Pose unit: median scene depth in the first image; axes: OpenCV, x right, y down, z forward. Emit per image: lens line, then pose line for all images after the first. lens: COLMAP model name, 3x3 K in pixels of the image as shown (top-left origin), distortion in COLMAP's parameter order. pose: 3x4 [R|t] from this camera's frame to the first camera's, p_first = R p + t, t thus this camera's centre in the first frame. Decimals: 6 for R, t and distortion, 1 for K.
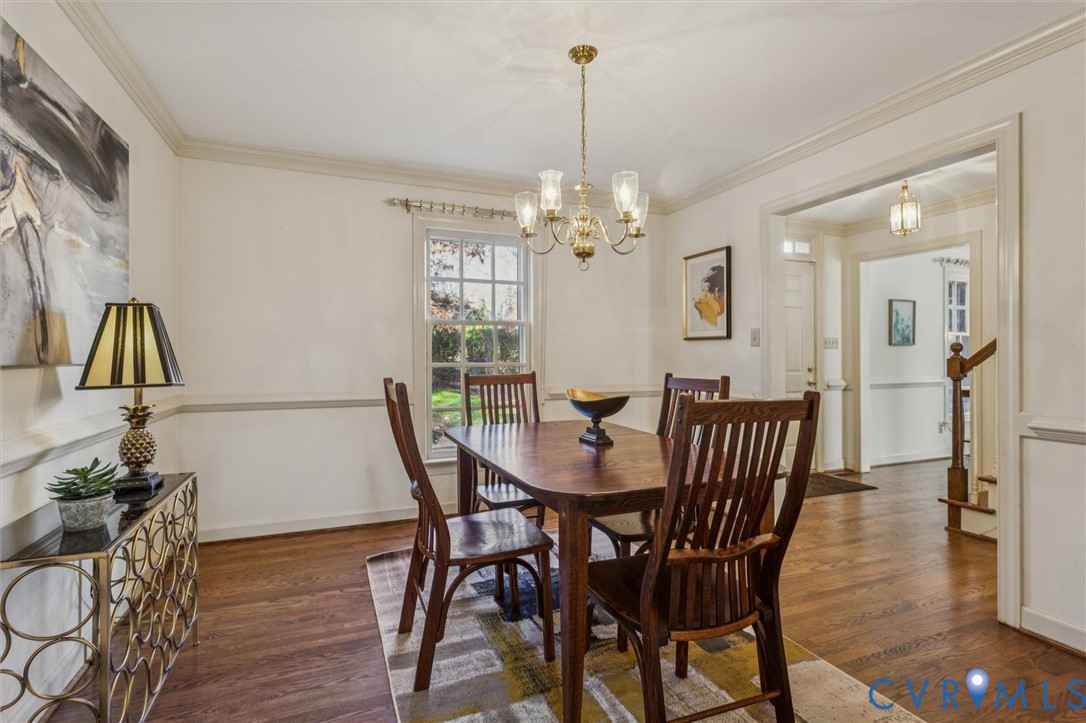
lens RADIAL K [[527.0, 0, 542.2], [0, 527.0, 357.0], [0, 0, 1]] dist [0.011780, 0.000389]
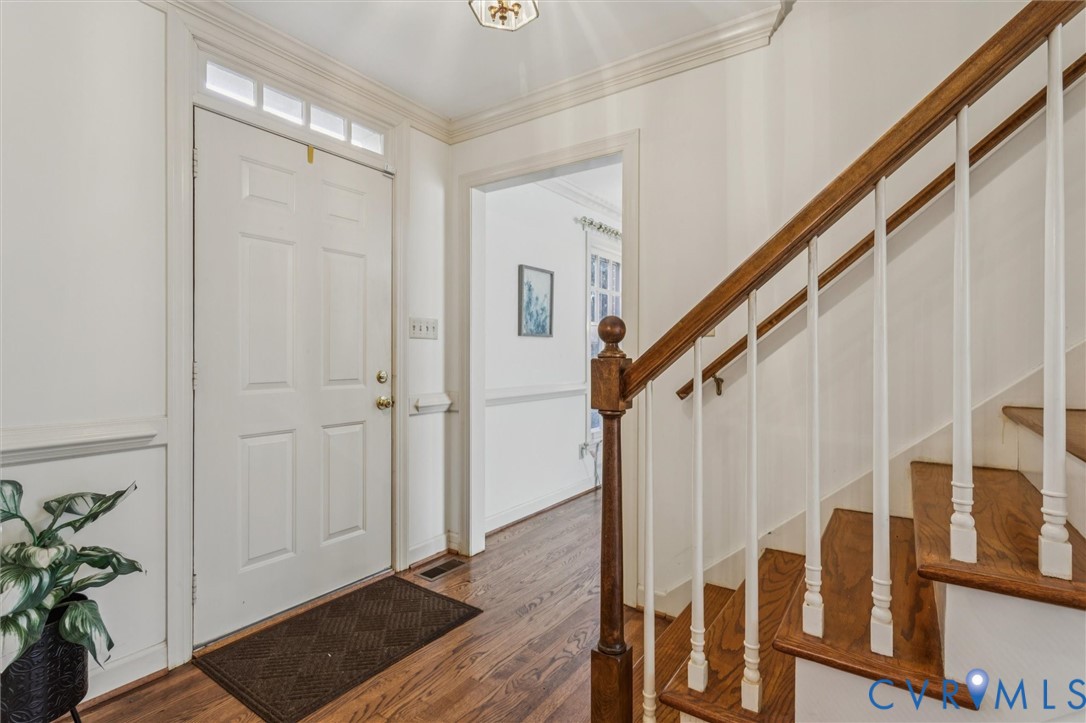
lens RADIAL K [[527.0, 0, 542.2], [0, 527.0, 357.0], [0, 0, 1]] dist [0.011780, 0.000389]
pose [[0.844506, 0.001583, 0.535544, 0.358245], [-0.004944, 0.999976, 0.004840, -0.000092], [-0.535523, -0.006735, 0.844494, 0.472575]]
